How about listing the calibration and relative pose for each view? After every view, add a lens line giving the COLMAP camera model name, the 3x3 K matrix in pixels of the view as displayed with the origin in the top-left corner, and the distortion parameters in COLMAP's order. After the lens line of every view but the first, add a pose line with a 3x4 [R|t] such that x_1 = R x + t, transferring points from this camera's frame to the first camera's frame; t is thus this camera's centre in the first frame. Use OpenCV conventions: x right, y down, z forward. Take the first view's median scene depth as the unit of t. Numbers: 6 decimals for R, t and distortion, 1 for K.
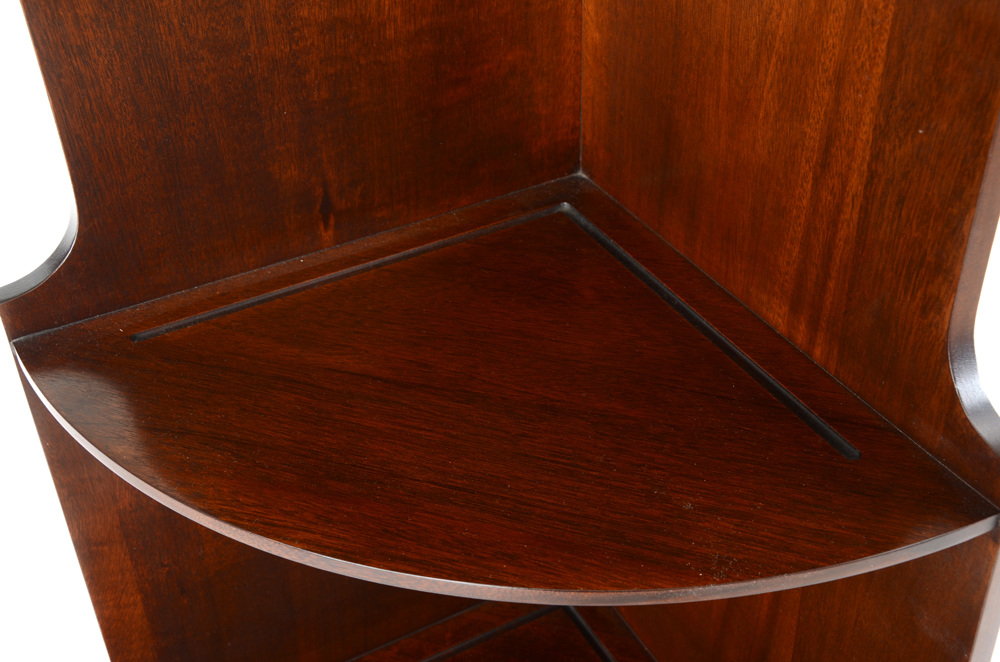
lens RADIAL K [[1283.4, 0, 497.2], [0, 1283.4, 326.8], [0, 0, 1]] dist [0.096873, 0.000000]
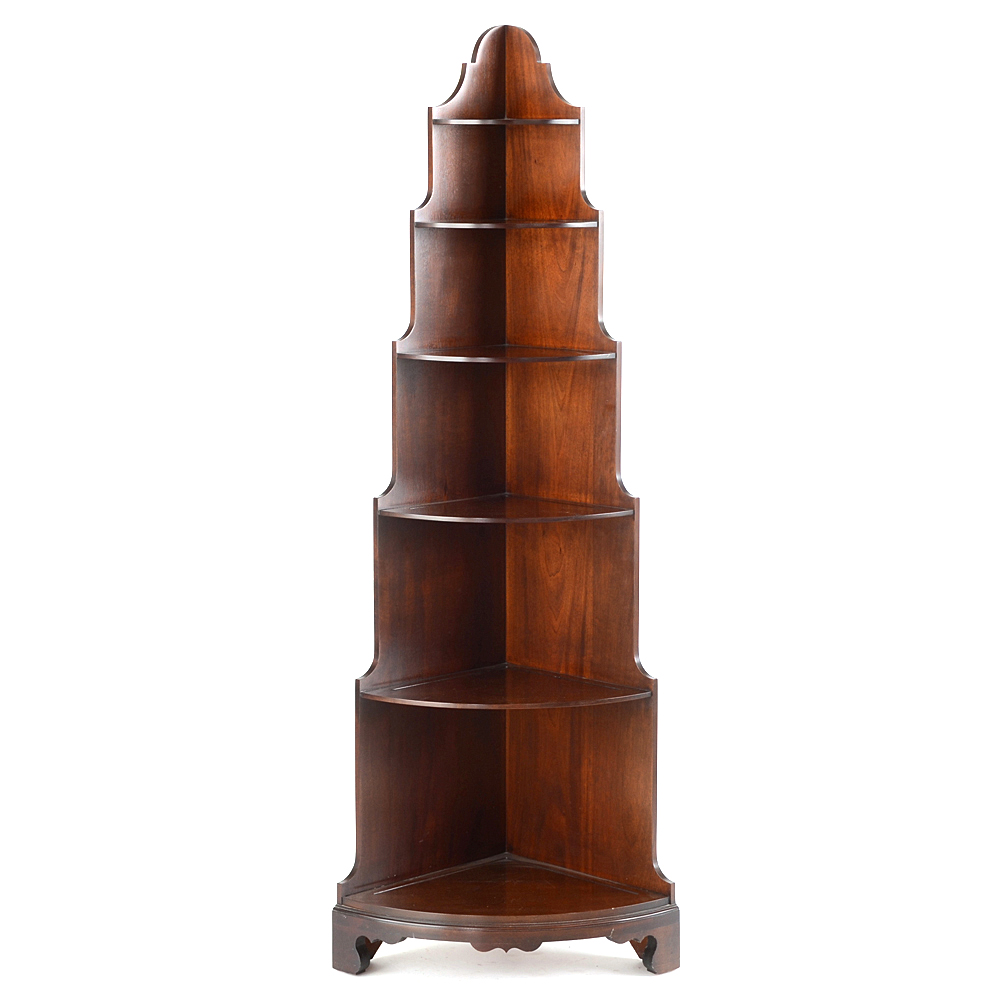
lens RADIAL K [[2411.7, 0, 510.4], [0, 2411.7, 501.0], [0, 0, 1]] dist [0.144636, 0.000000]
pose [[0.955010, -0.012649, 0.296305, -2.278024], [0.151536, 0.879638, -0.450859, 3.485030], [-0.254938, 0.475476, 0.841979, -5.420388]]
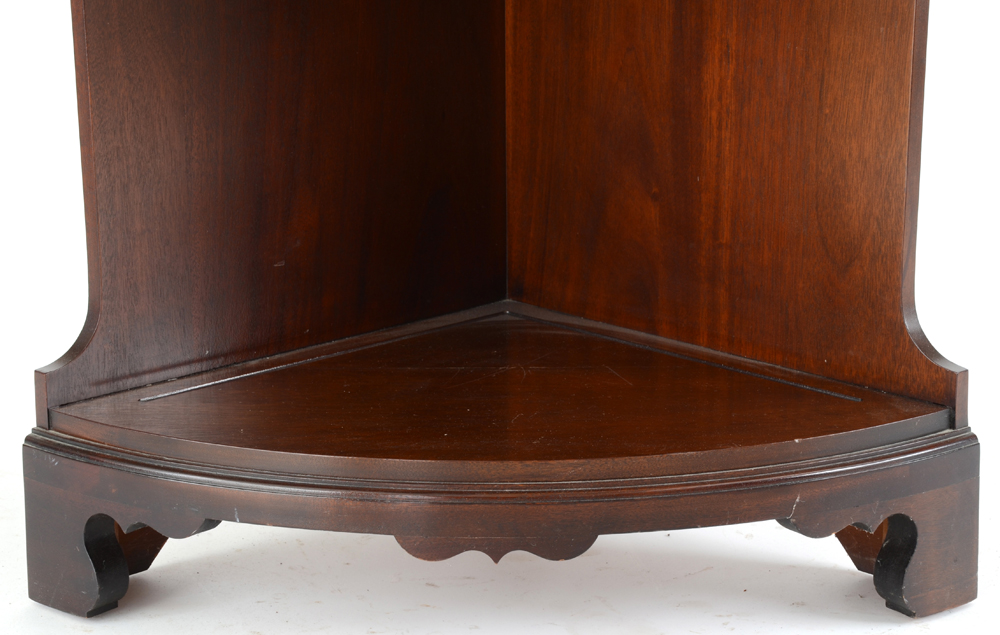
lens RADIAL K [[2696.2, 0, 507.2], [0, 2696.2, 323.6], [0, 0, 1]] dist [0.575011, 0.000000]
pose [[0.960249, -0.051482, 0.274357, -0.881150], [0.145517, 0.931057, -0.334600, 2.087824], [-0.238216, 0.361223, 0.901538, -1.229094]]
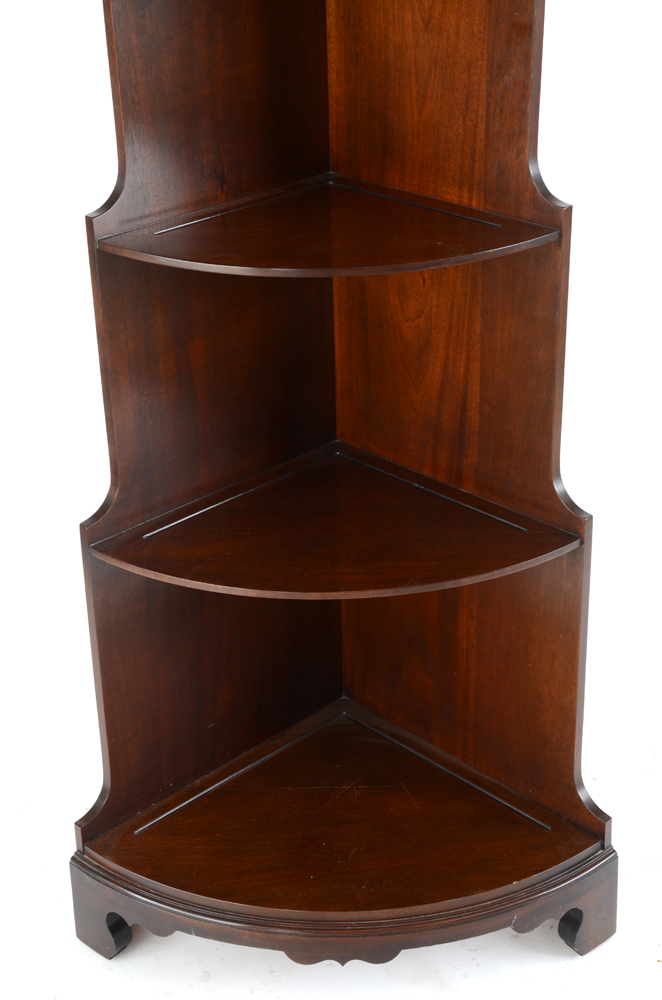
lens RADIAL K [[1641.9, 0, 334.2], [0, 1641.9, 504.3], [0, 0, 1]] dist [0.282508, 0.000000]
pose [[0.958787, -0.122199, 0.256505, -0.820179], [0.163632, 0.975523, -0.146898, 0.954295], [-0.232276, 0.182816, 0.955315, -1.662436]]
